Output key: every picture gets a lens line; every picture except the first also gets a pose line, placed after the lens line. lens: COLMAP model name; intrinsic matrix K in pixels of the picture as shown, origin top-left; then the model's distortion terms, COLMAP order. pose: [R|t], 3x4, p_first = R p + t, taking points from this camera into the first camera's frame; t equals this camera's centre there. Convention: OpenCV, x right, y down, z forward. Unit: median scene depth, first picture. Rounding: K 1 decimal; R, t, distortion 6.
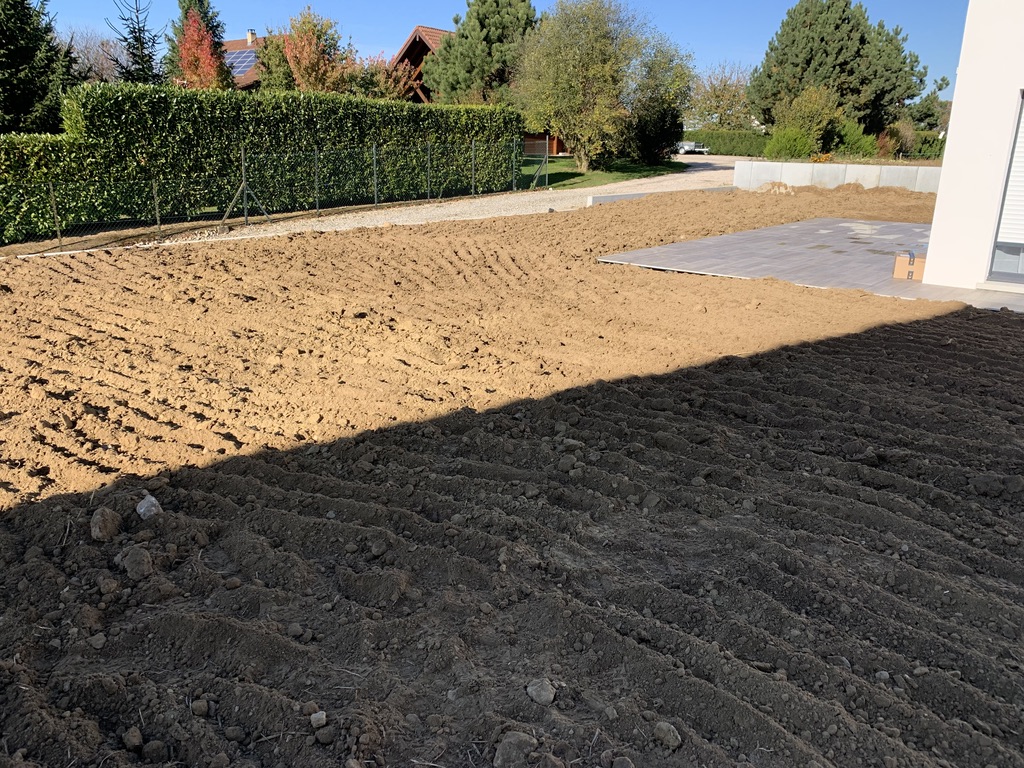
lens RADIAL K [[774.1, 0, 516.6], [0, 774.1, 377.6], [0, 0, 1]] dist [0.006627, 0.010147]
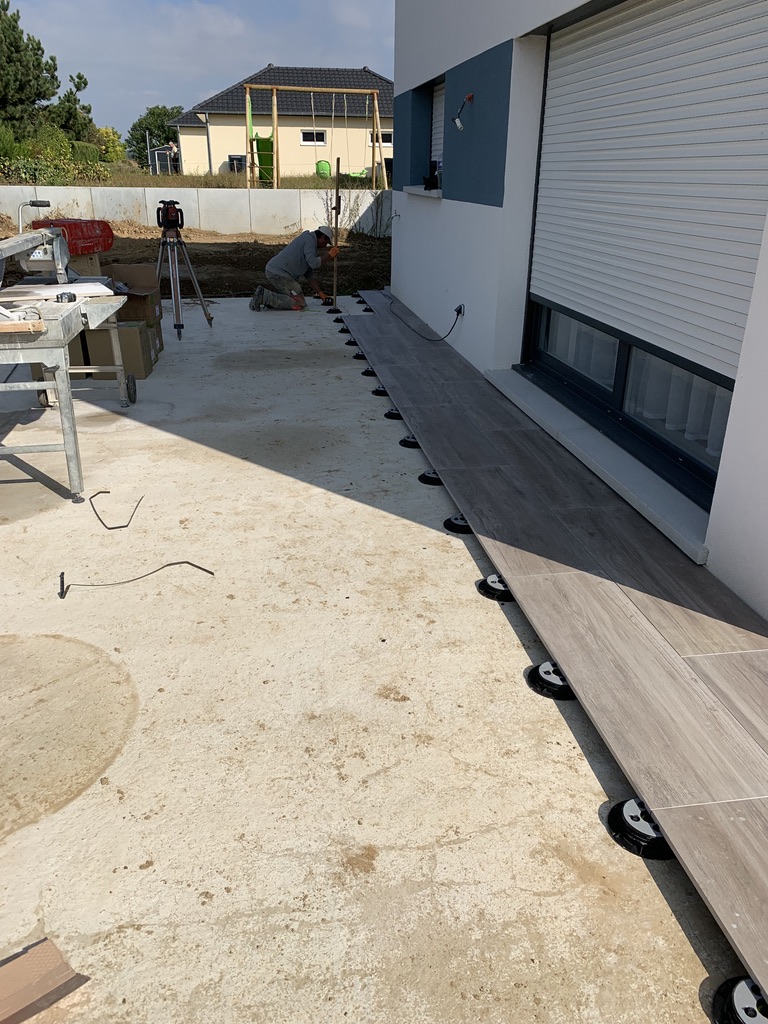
lens RADIAL K [[774.1, 0, 384.0], [0, 774.1, 512.0], [0, 0, 1]] dist [0.006627, 0.010147]
pose [[0.661651, -0.308299, 0.683498, 0.063980], [0.214997, 0.951289, 0.220964, -0.067063], [-0.718327, 0.000748, 0.695705, 0.236361]]
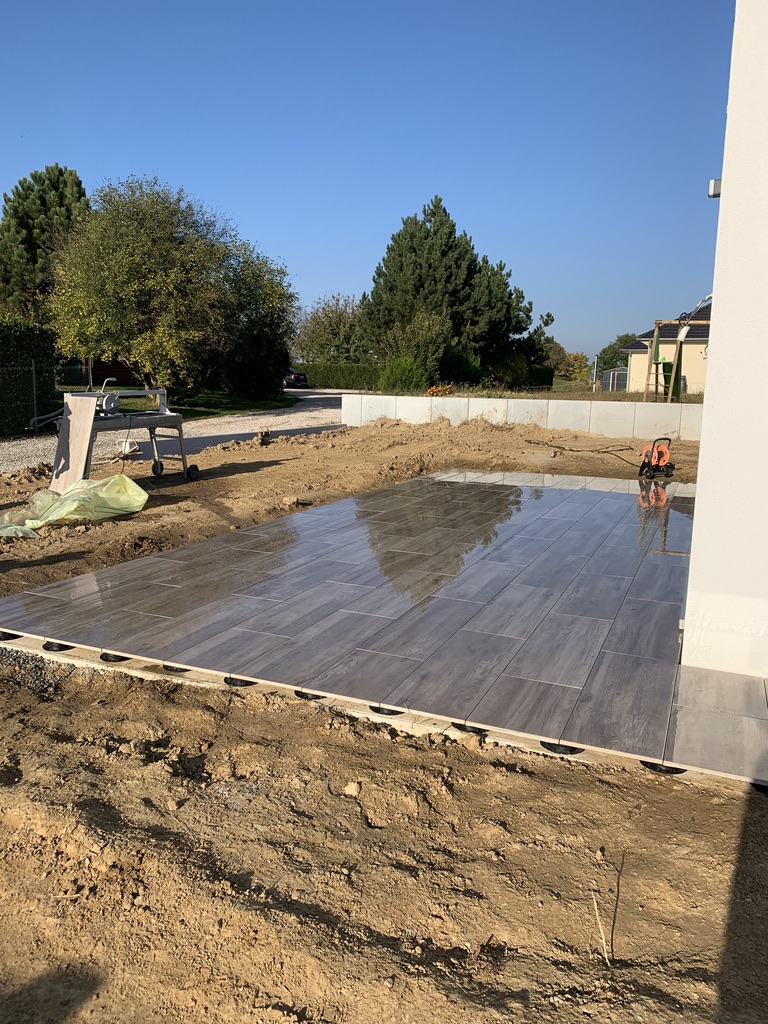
lens RADIAL K [[795.6, 0, 384.0], [0, 795.6, 512.0], [0, 0, 1]] dist [0.028039, -0.011461]
pose [[0.957847, -0.042946, 0.284050, 0.059331], [0.078288, 0.990361, -0.114260, -0.042149], [-0.276405, 0.131682, 0.951977, 0.151711]]
